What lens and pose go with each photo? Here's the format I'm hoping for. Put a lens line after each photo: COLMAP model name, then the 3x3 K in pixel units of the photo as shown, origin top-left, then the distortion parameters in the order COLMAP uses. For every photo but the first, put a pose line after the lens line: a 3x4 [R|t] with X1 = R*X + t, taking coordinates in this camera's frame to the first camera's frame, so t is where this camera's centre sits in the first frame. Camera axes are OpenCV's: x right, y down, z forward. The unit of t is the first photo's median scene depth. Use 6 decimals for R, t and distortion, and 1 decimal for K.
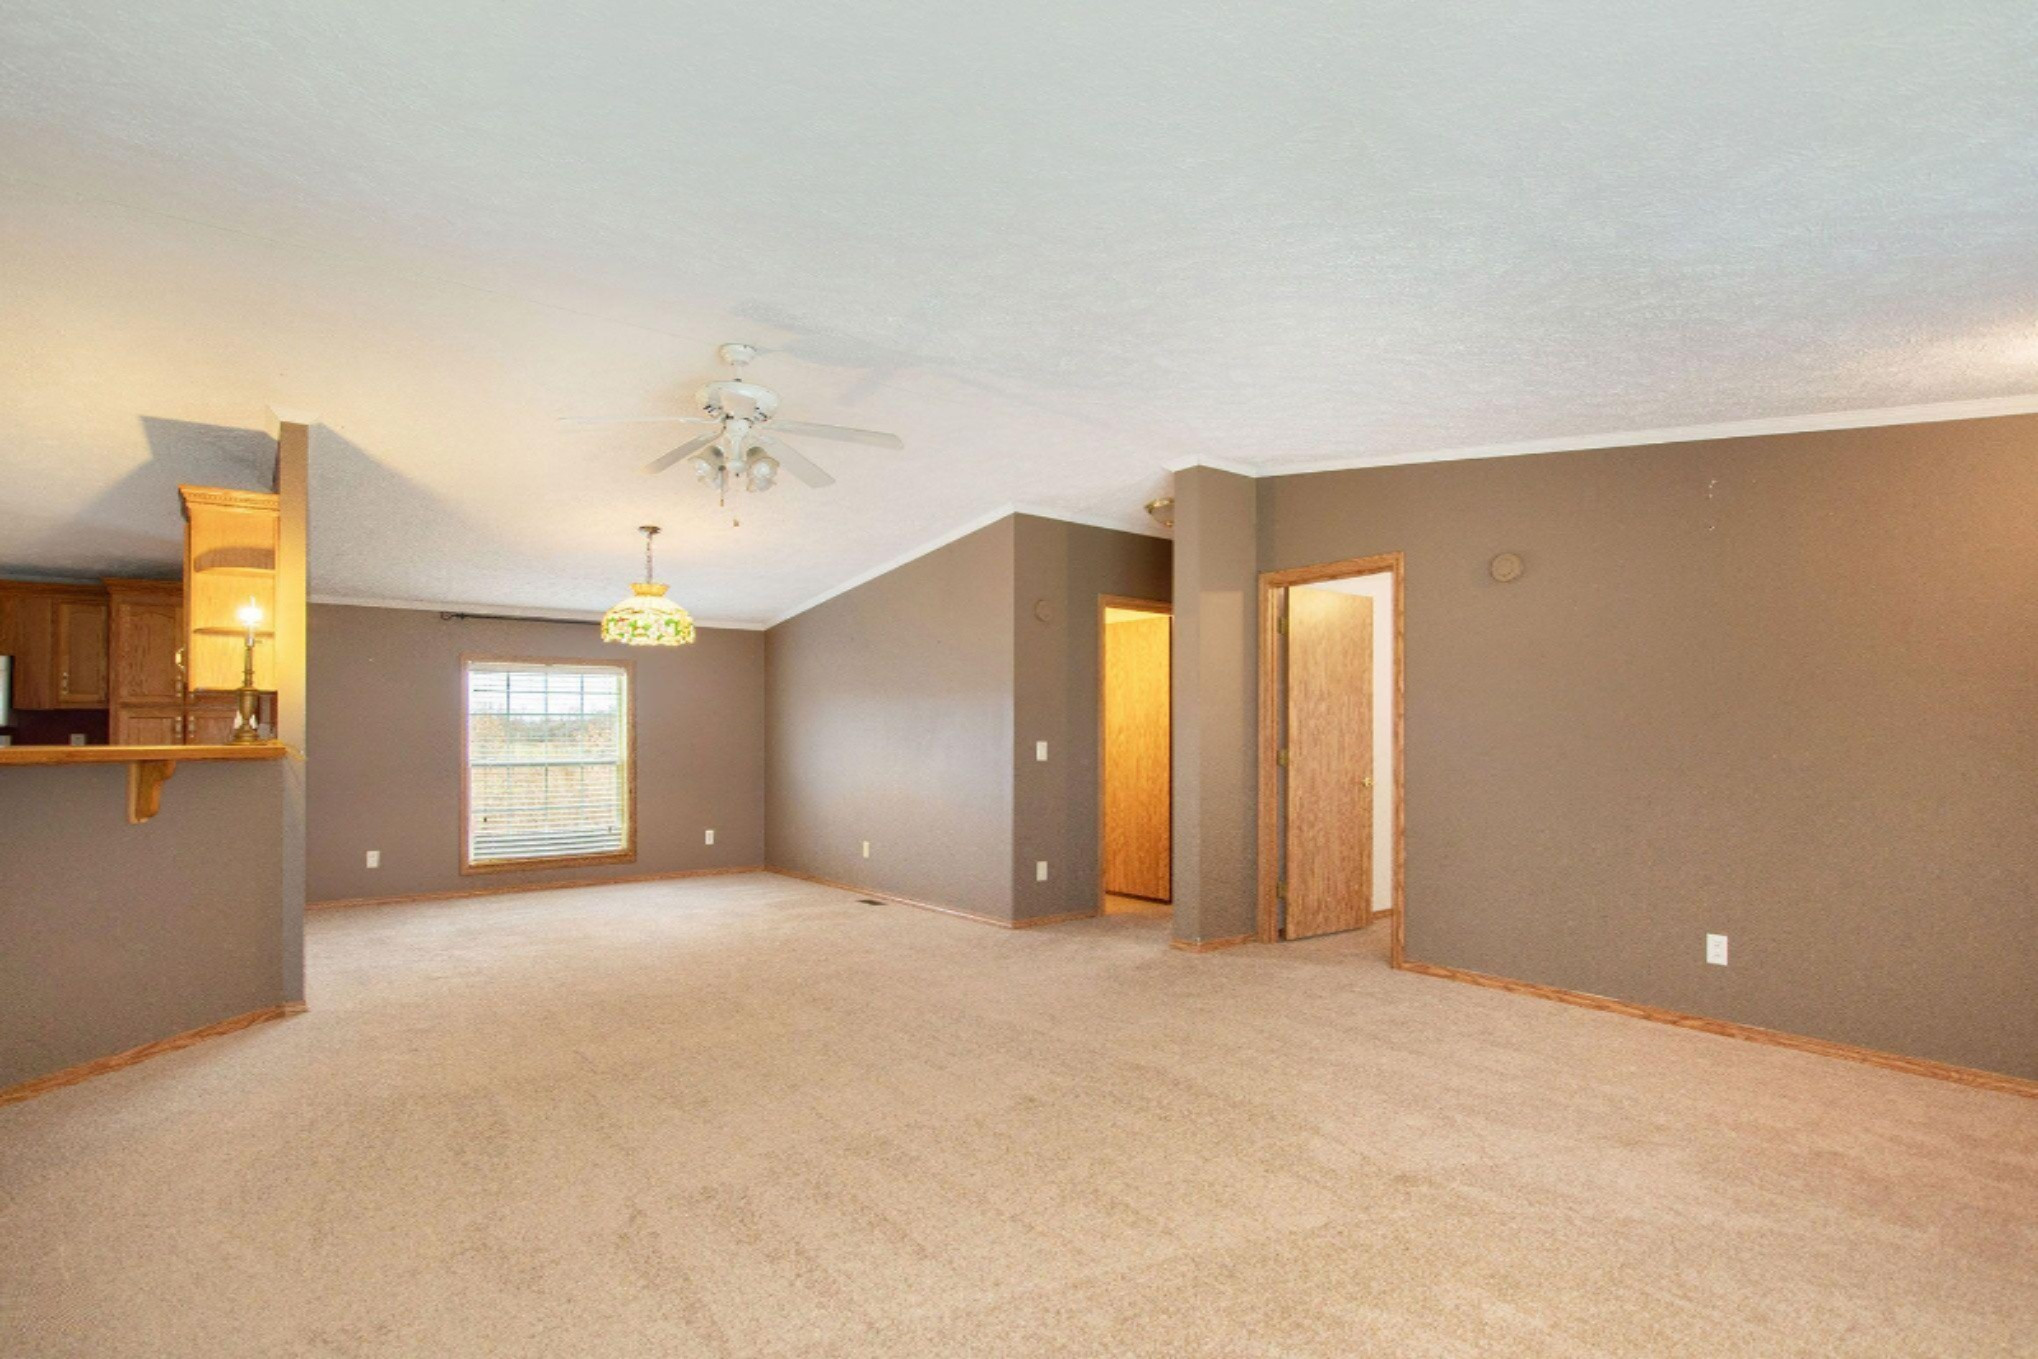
lens RADIAL K [[998.5, 0, 1018.3], [0, 998.5, 721.3], [0, 0, 1]] dist [-0.016278, 0.000179]
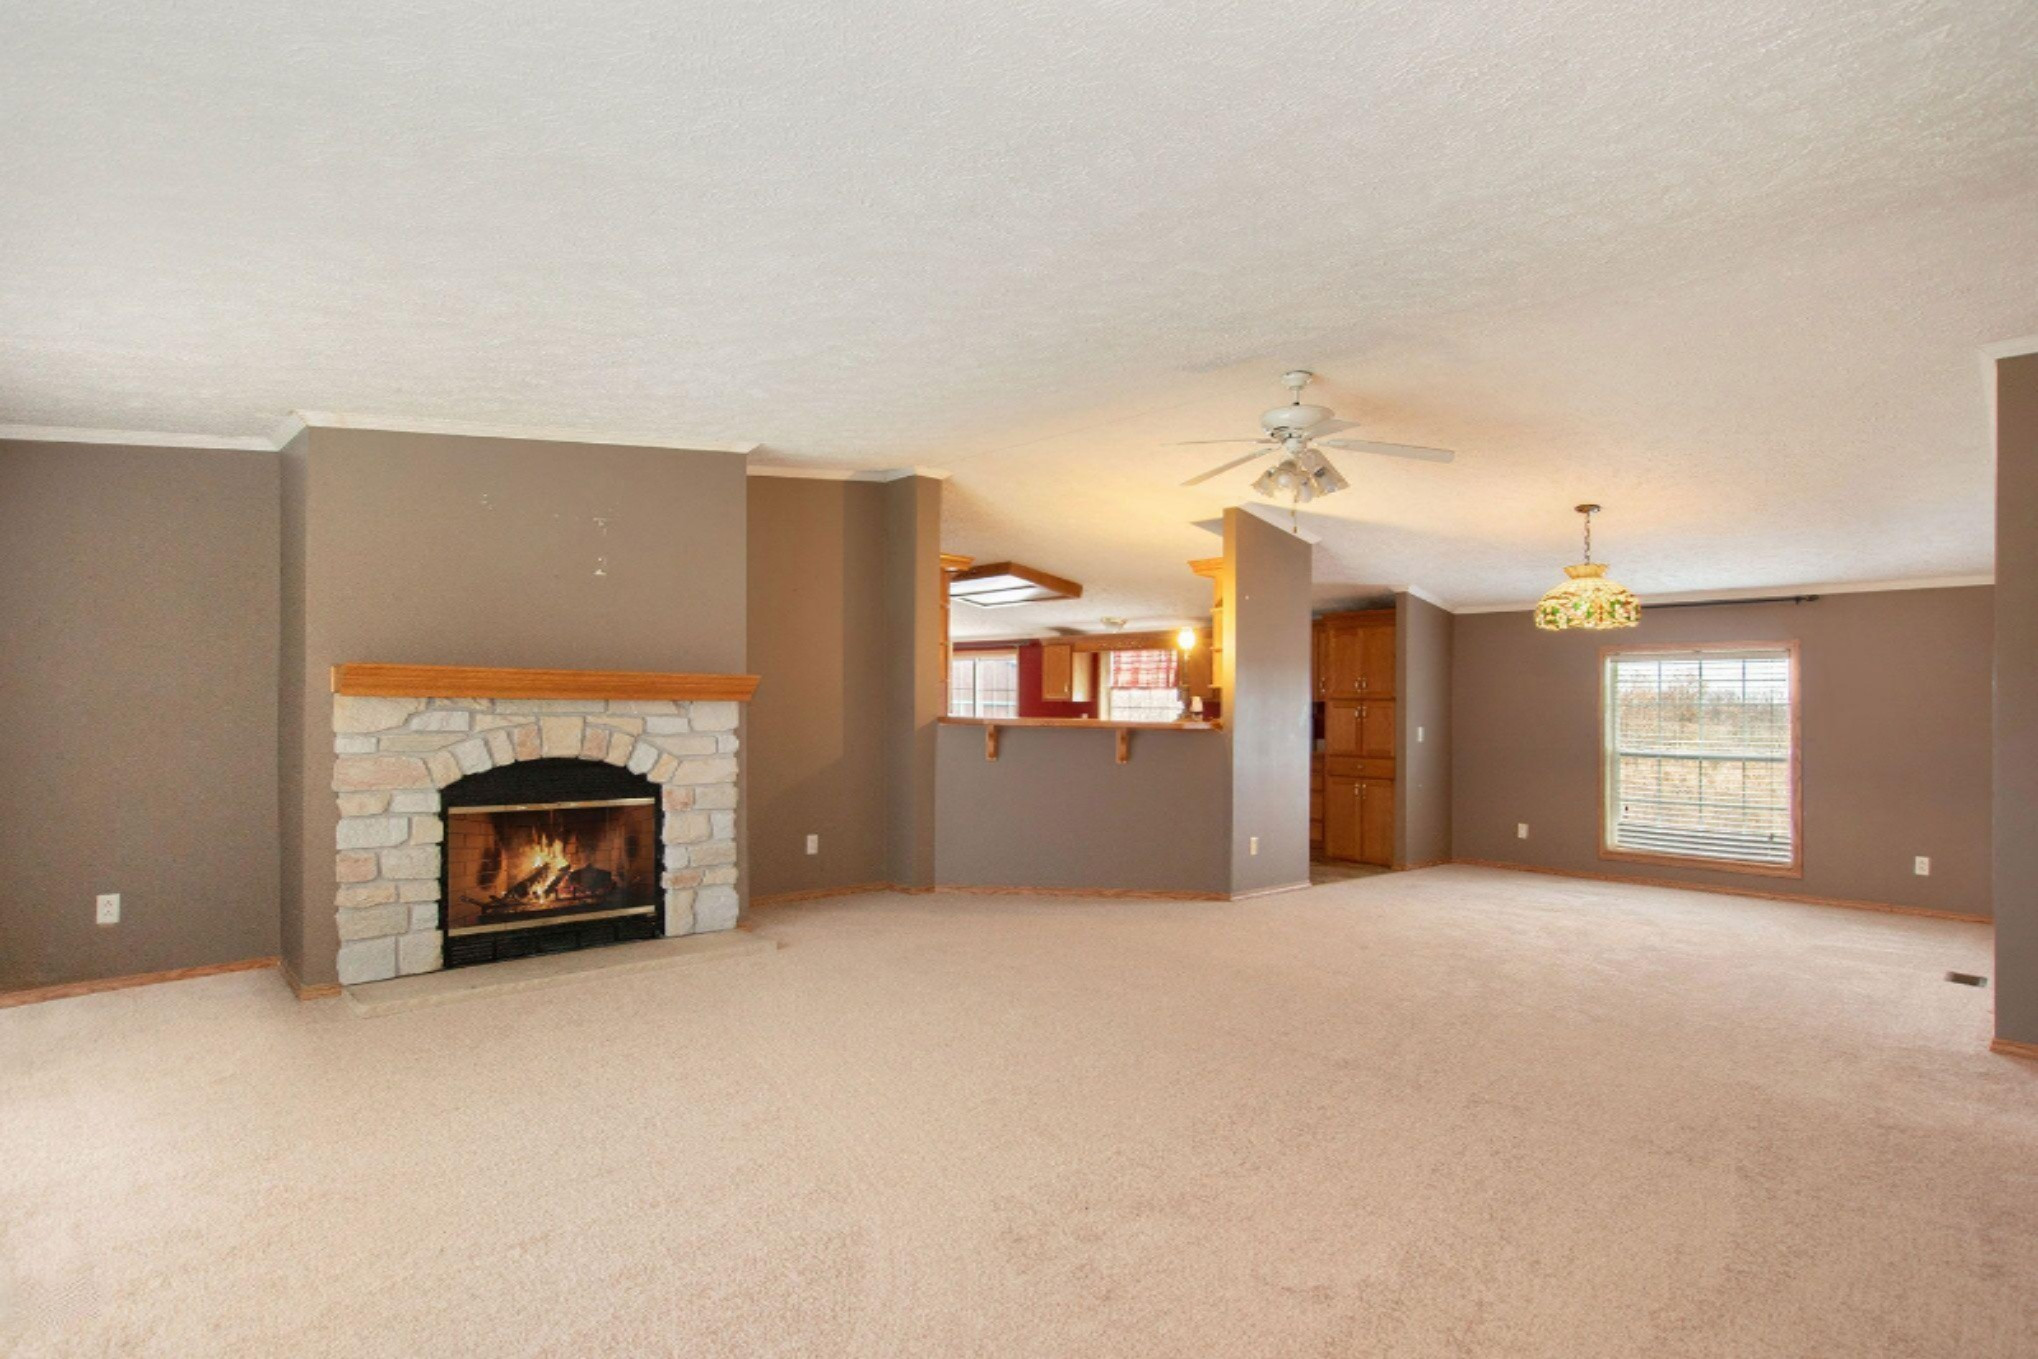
lens RADIAL K [[998.5, 0, 1018.3], [0, 998.5, 721.3], [0, 0, 1]] dist [-0.016278, 0.000179]
pose [[0.142368, 0.009422, -0.989769, 0.390692], [-0.005733, 0.999946, 0.008694, 0.005679], [0.989797, 0.004437, 0.142414, 0.253134]]
